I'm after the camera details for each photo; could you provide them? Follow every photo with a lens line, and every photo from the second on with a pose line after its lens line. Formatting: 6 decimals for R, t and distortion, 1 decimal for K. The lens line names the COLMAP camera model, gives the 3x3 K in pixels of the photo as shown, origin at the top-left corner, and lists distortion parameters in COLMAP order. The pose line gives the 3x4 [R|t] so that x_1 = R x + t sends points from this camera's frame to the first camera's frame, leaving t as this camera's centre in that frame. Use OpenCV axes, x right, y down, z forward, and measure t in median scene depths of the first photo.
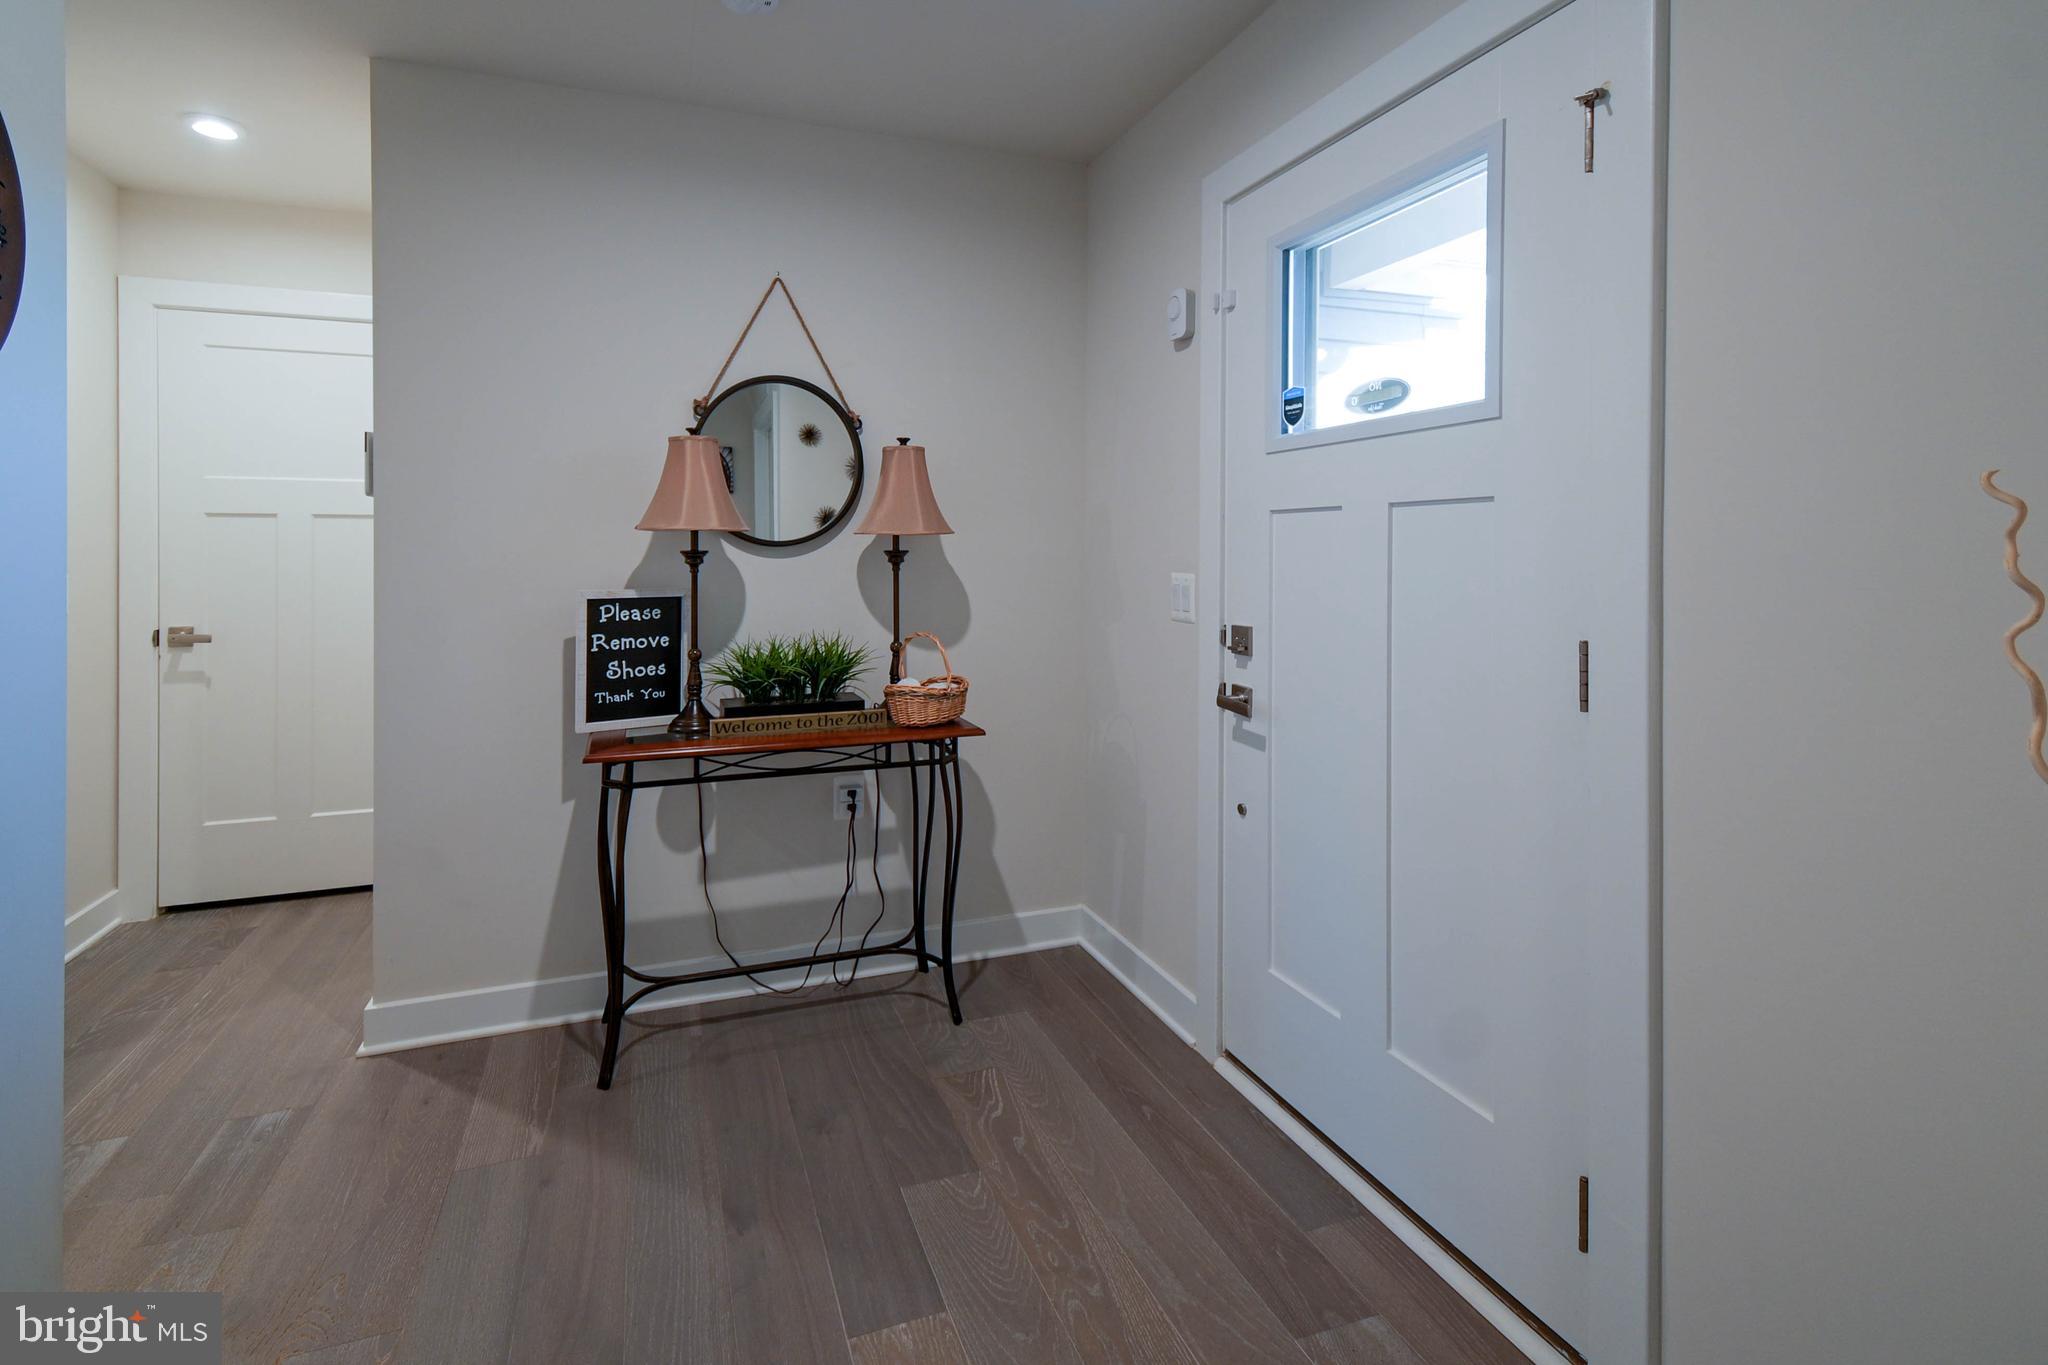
lens RADIAL K [[990.8, 0, 1027.8], [0, 990.8, 553.3], [0, 0, 1]] dist [0.004847, 0.000636]
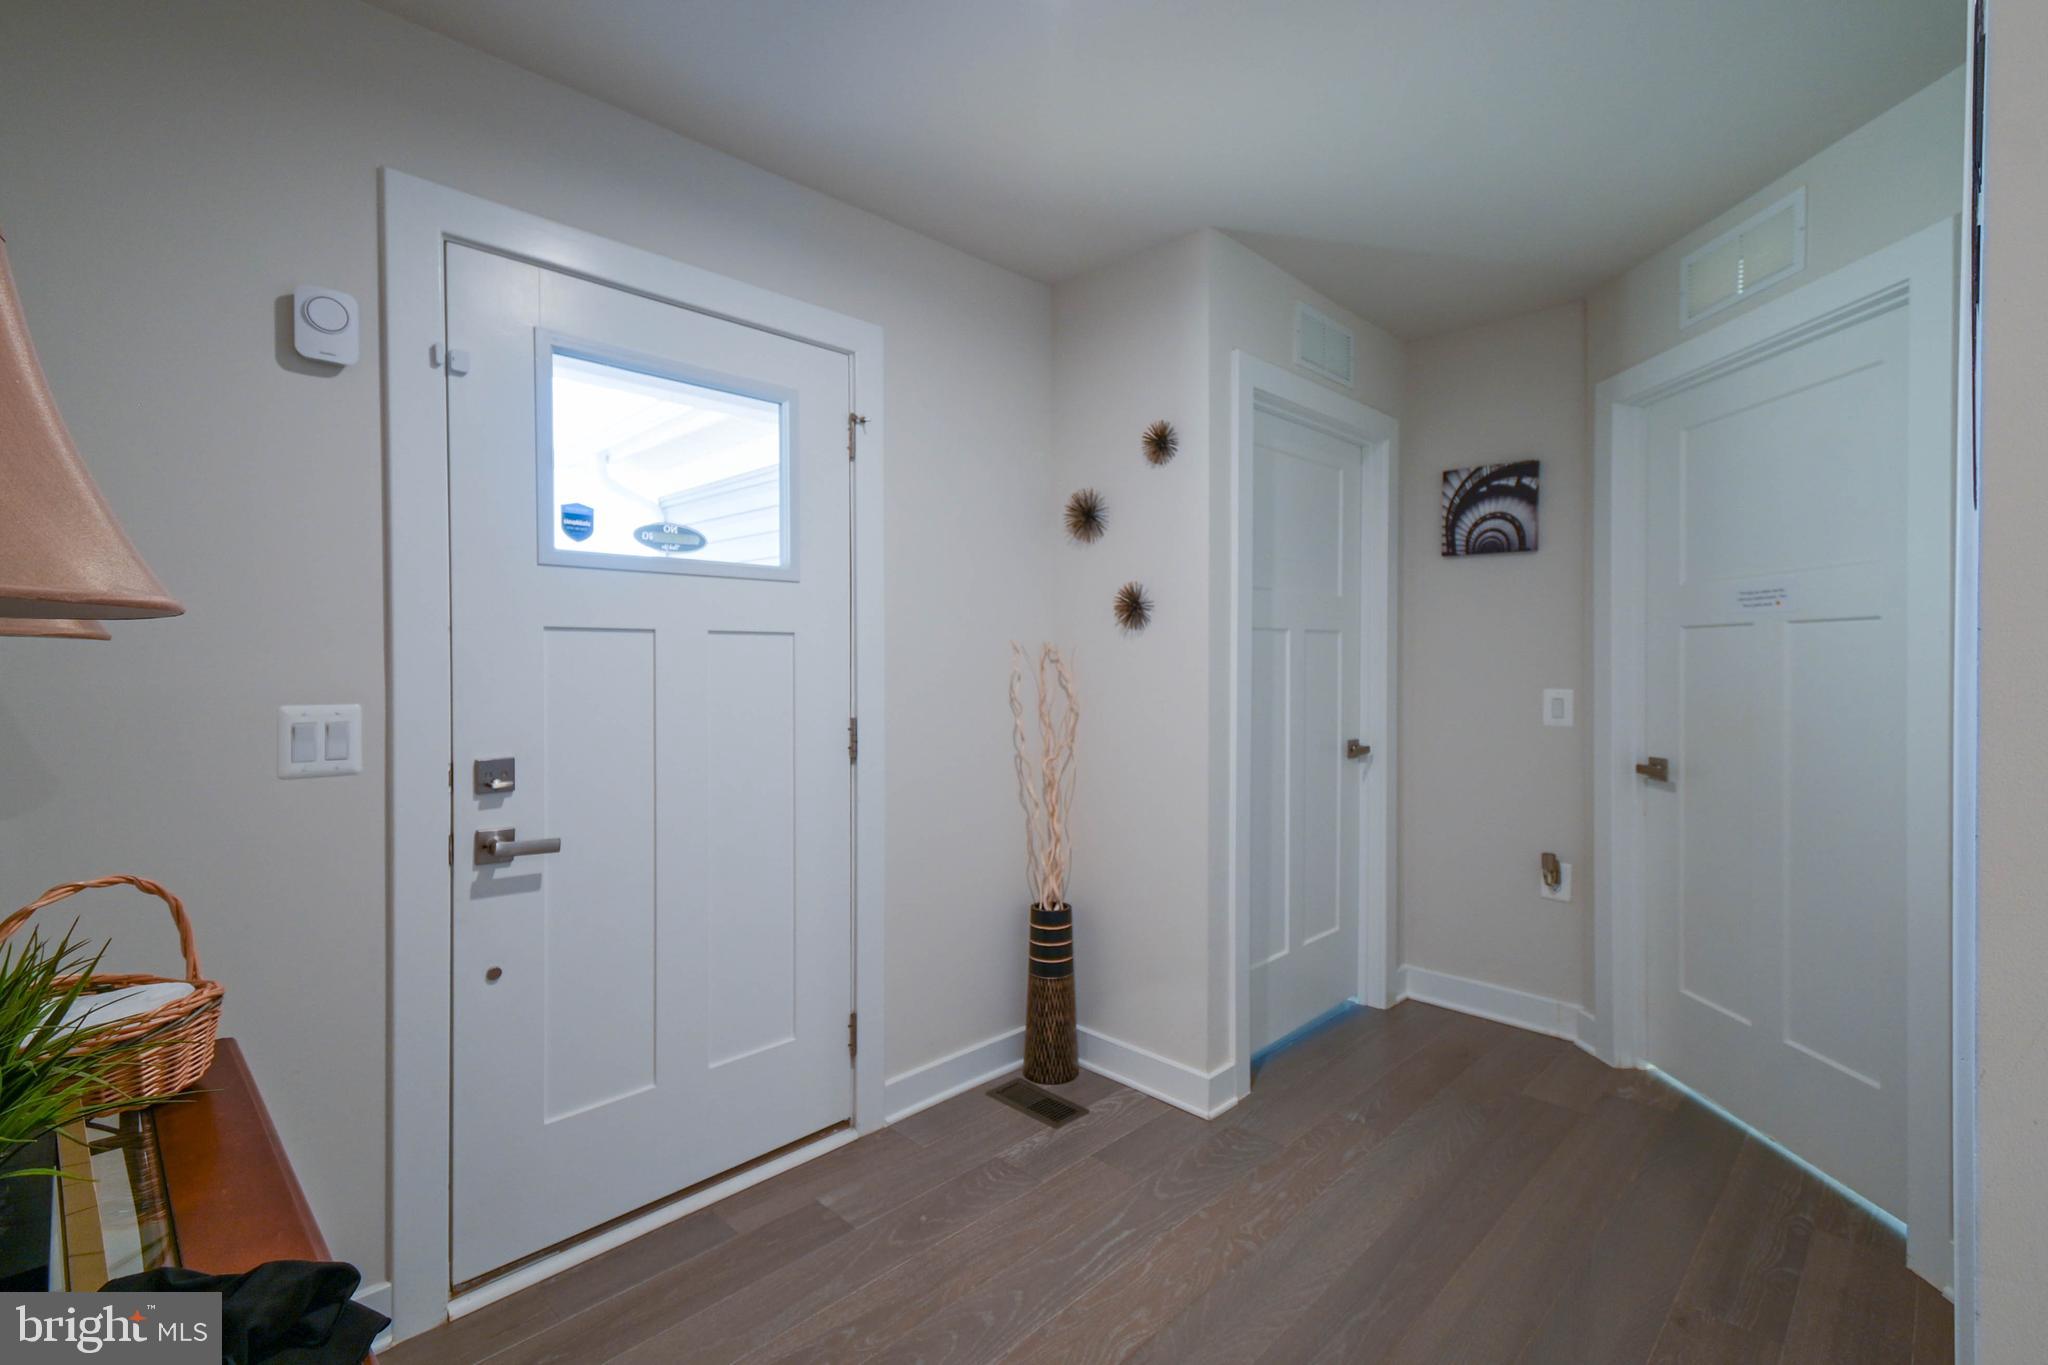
lens RADIAL K [[908.2, 0, 1019.1], [0, 908.2, 675.1], [0, 0, 1]] dist [0.000666, 0.000041]
pose [[-0.427000, -0.015127, 0.904125, -0.791494], [0.001821, 0.999844, 0.017589, -0.013635], [-0.904250, 0.009156, -0.426905, 1.072898]]
